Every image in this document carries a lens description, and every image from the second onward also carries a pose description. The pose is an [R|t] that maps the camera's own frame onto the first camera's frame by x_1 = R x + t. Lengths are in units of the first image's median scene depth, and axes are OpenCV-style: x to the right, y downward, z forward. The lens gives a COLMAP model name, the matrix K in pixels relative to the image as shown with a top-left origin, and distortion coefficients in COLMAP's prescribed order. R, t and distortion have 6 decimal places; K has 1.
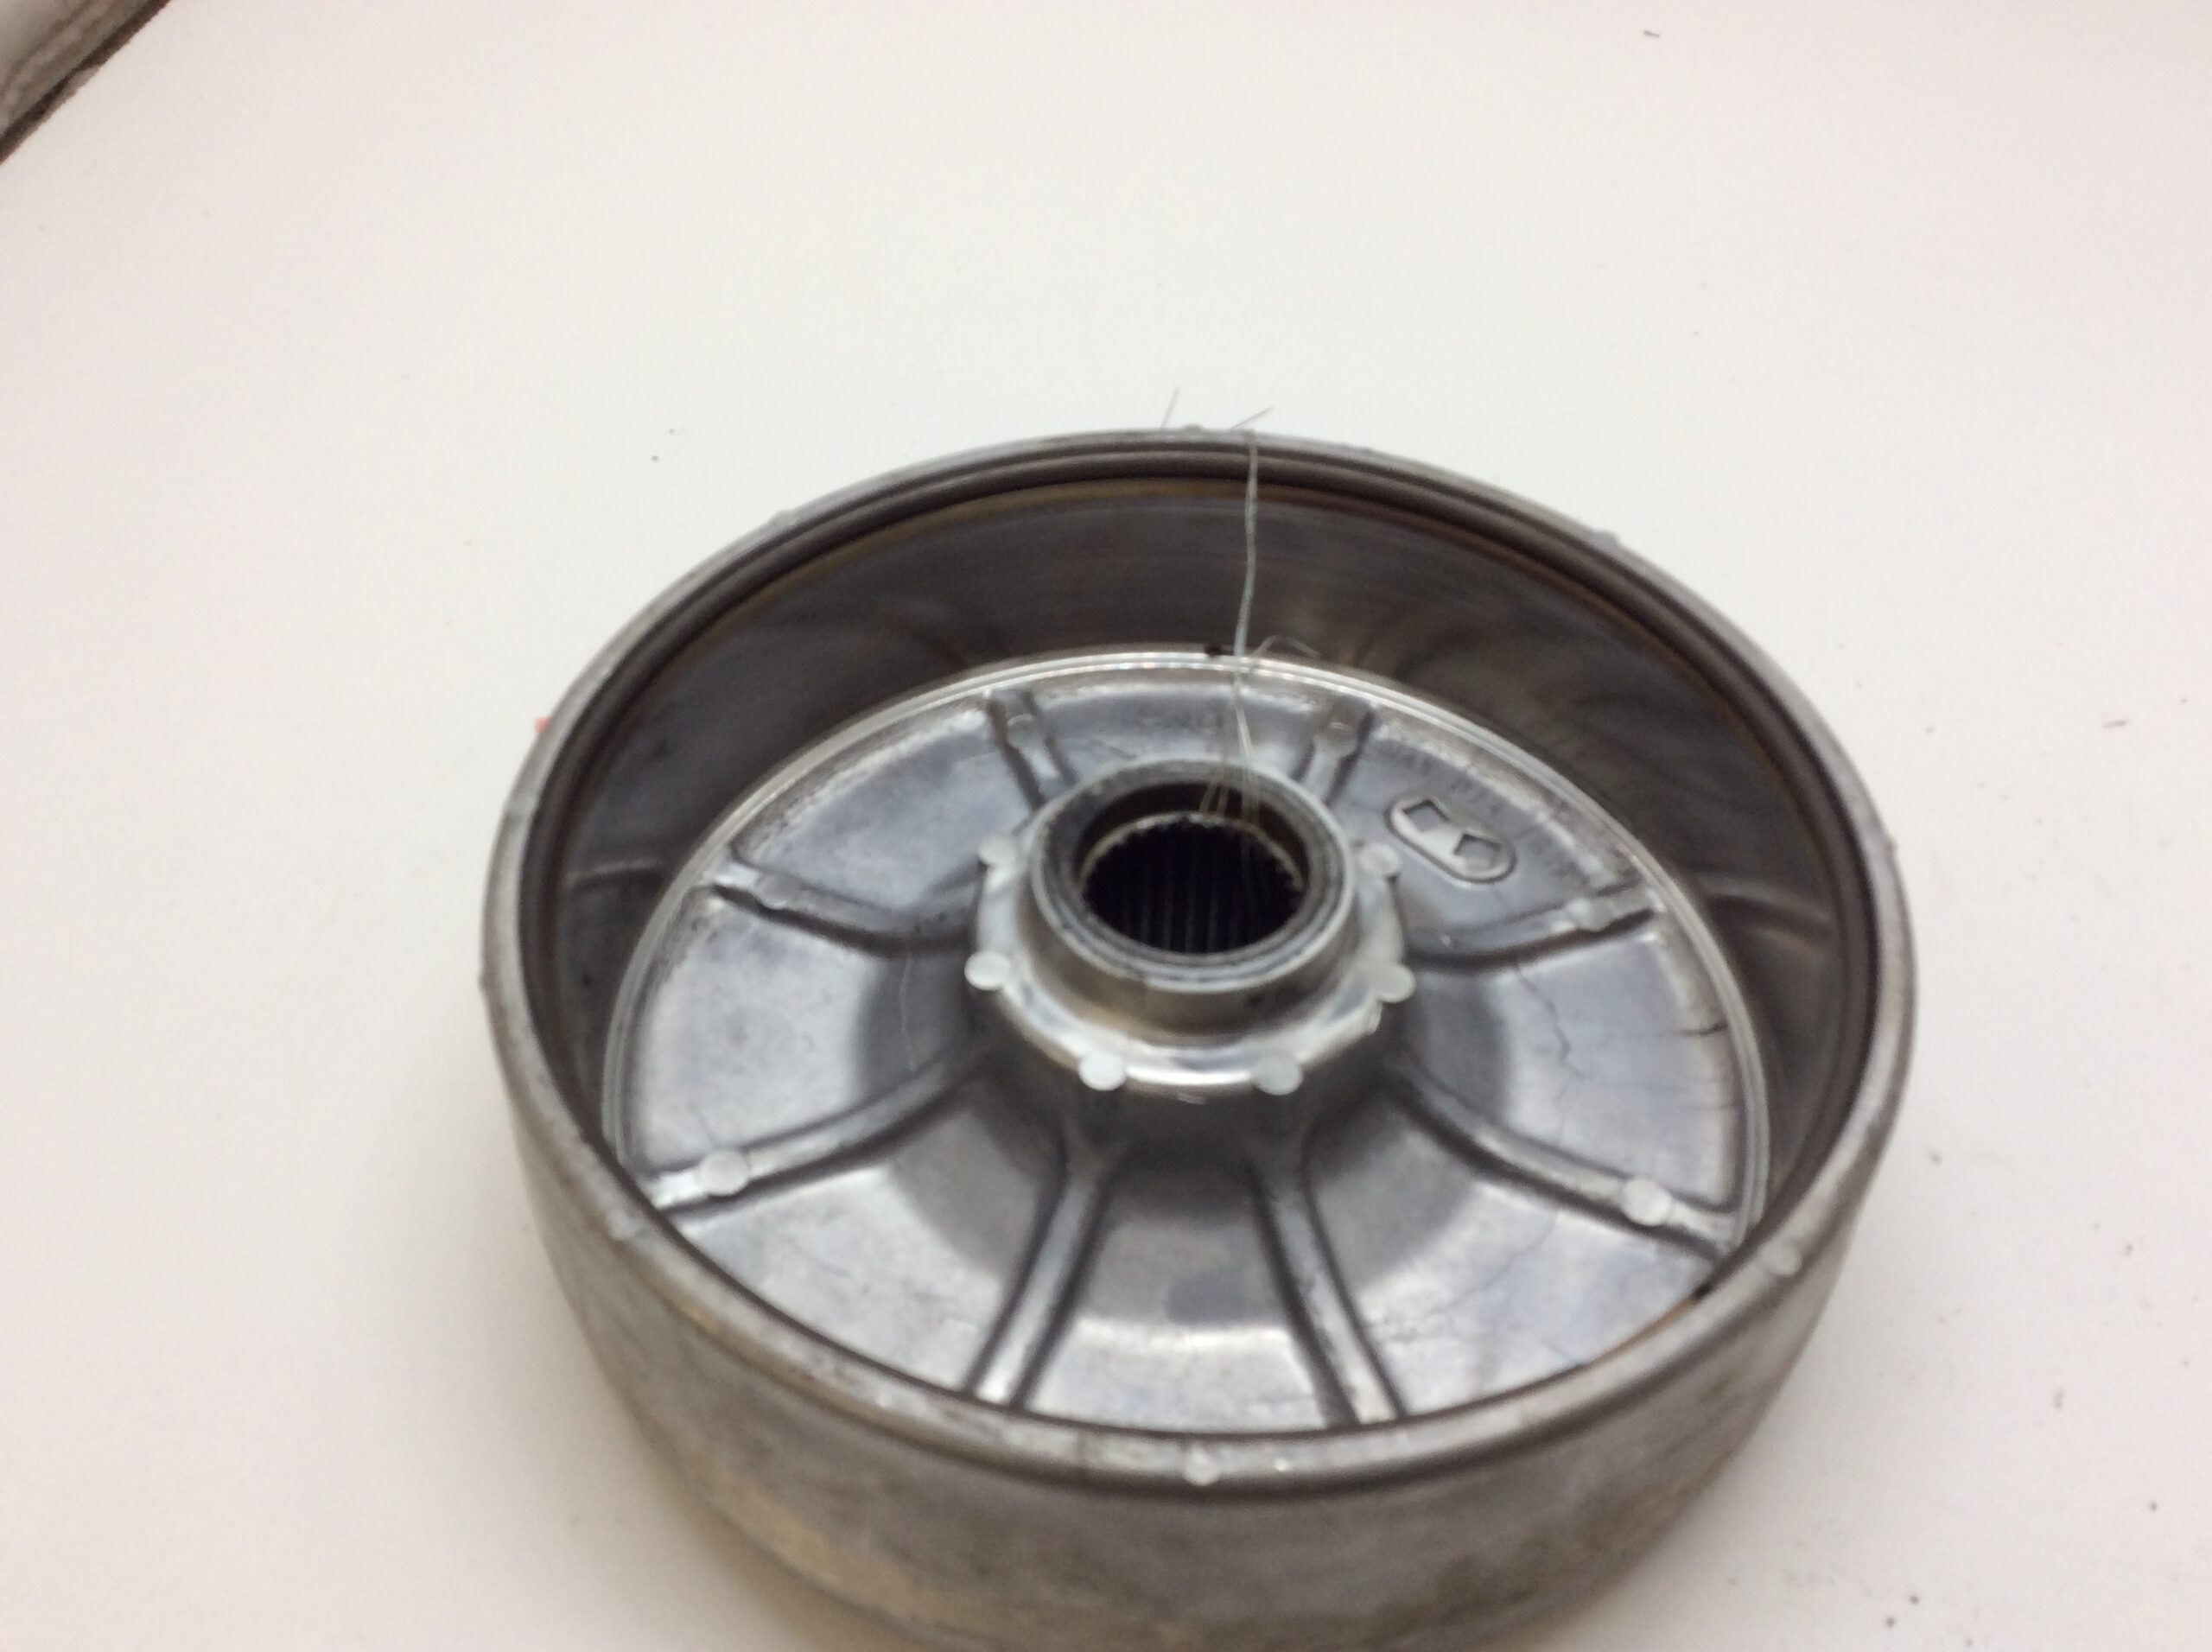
lens RADIAL K [[1925.0, 0, 1104.4], [0, 1925.0, 900.6], [0, 0, 1]] dist [0.136952, -0.237705]
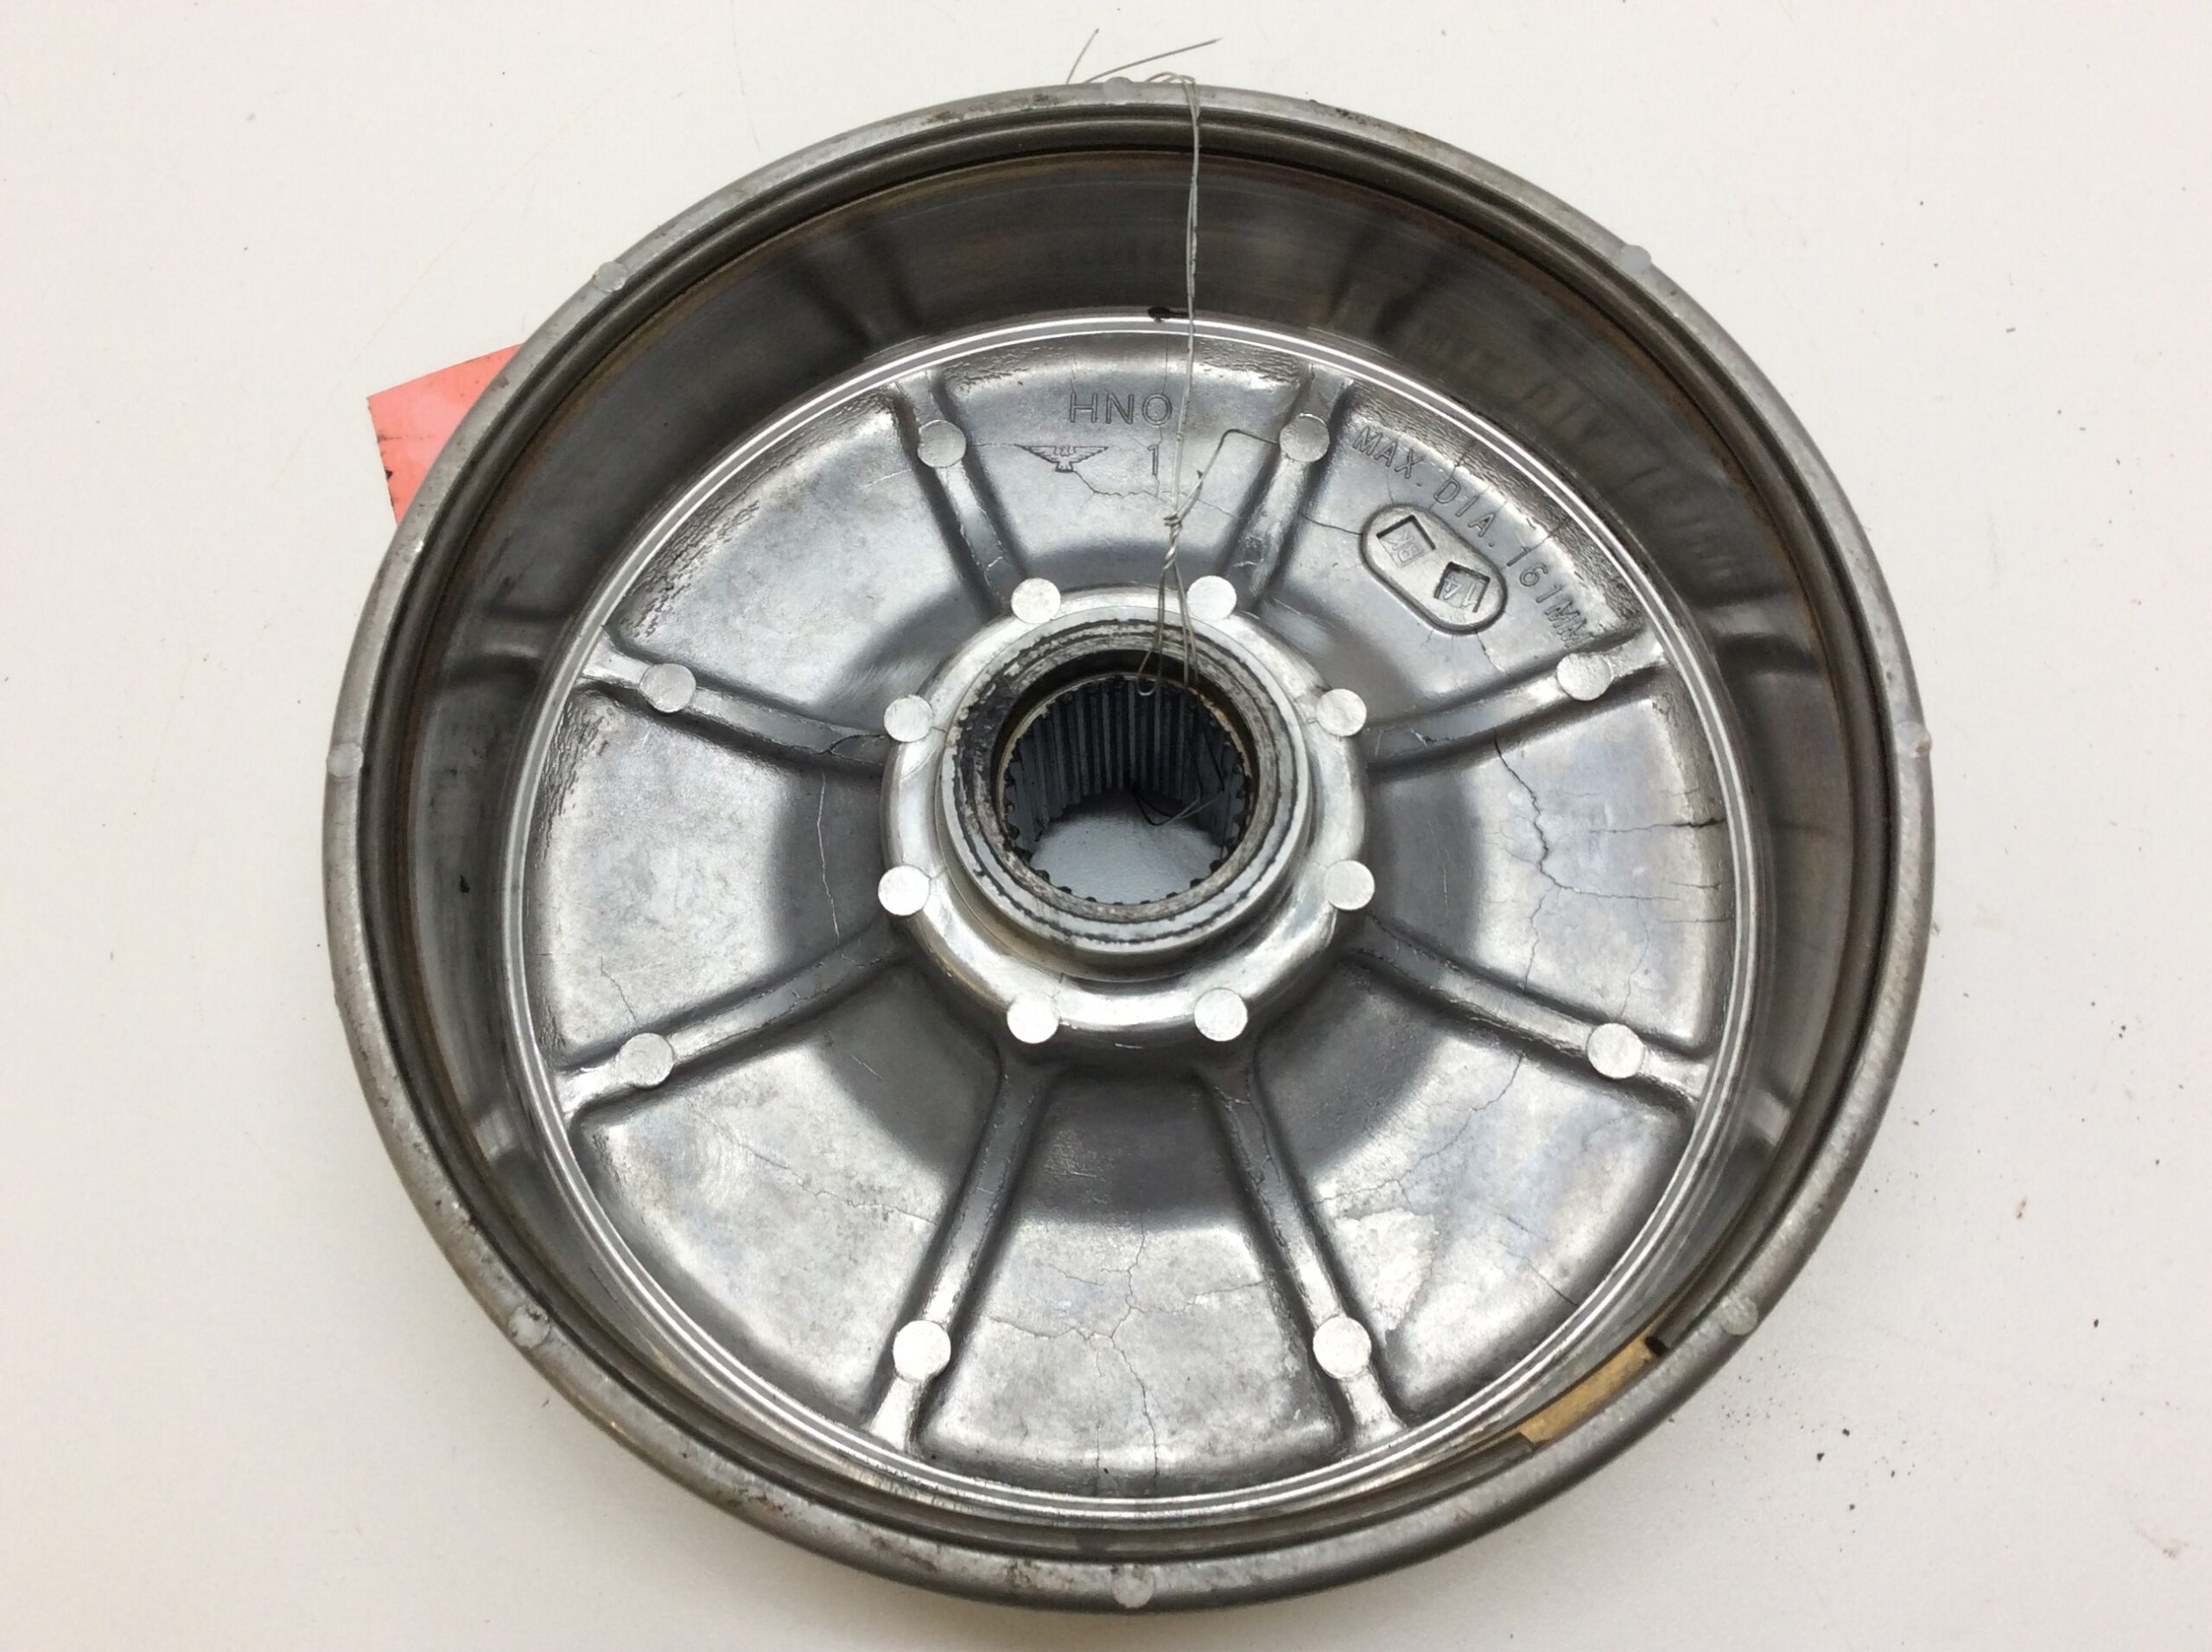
lens RADIAL K [[1925.0, 0, 1104.4], [0, 1925.0, 900.6], [0, 0, 1]] dist [0.136952, -0.237705]
pose [[0.999171, -0.038485, -0.013309, 0.042876], [0.040518, 0.906953, 0.419278, -0.313687], [-0.004065, -0.419469, 0.907761, 0.166074]]
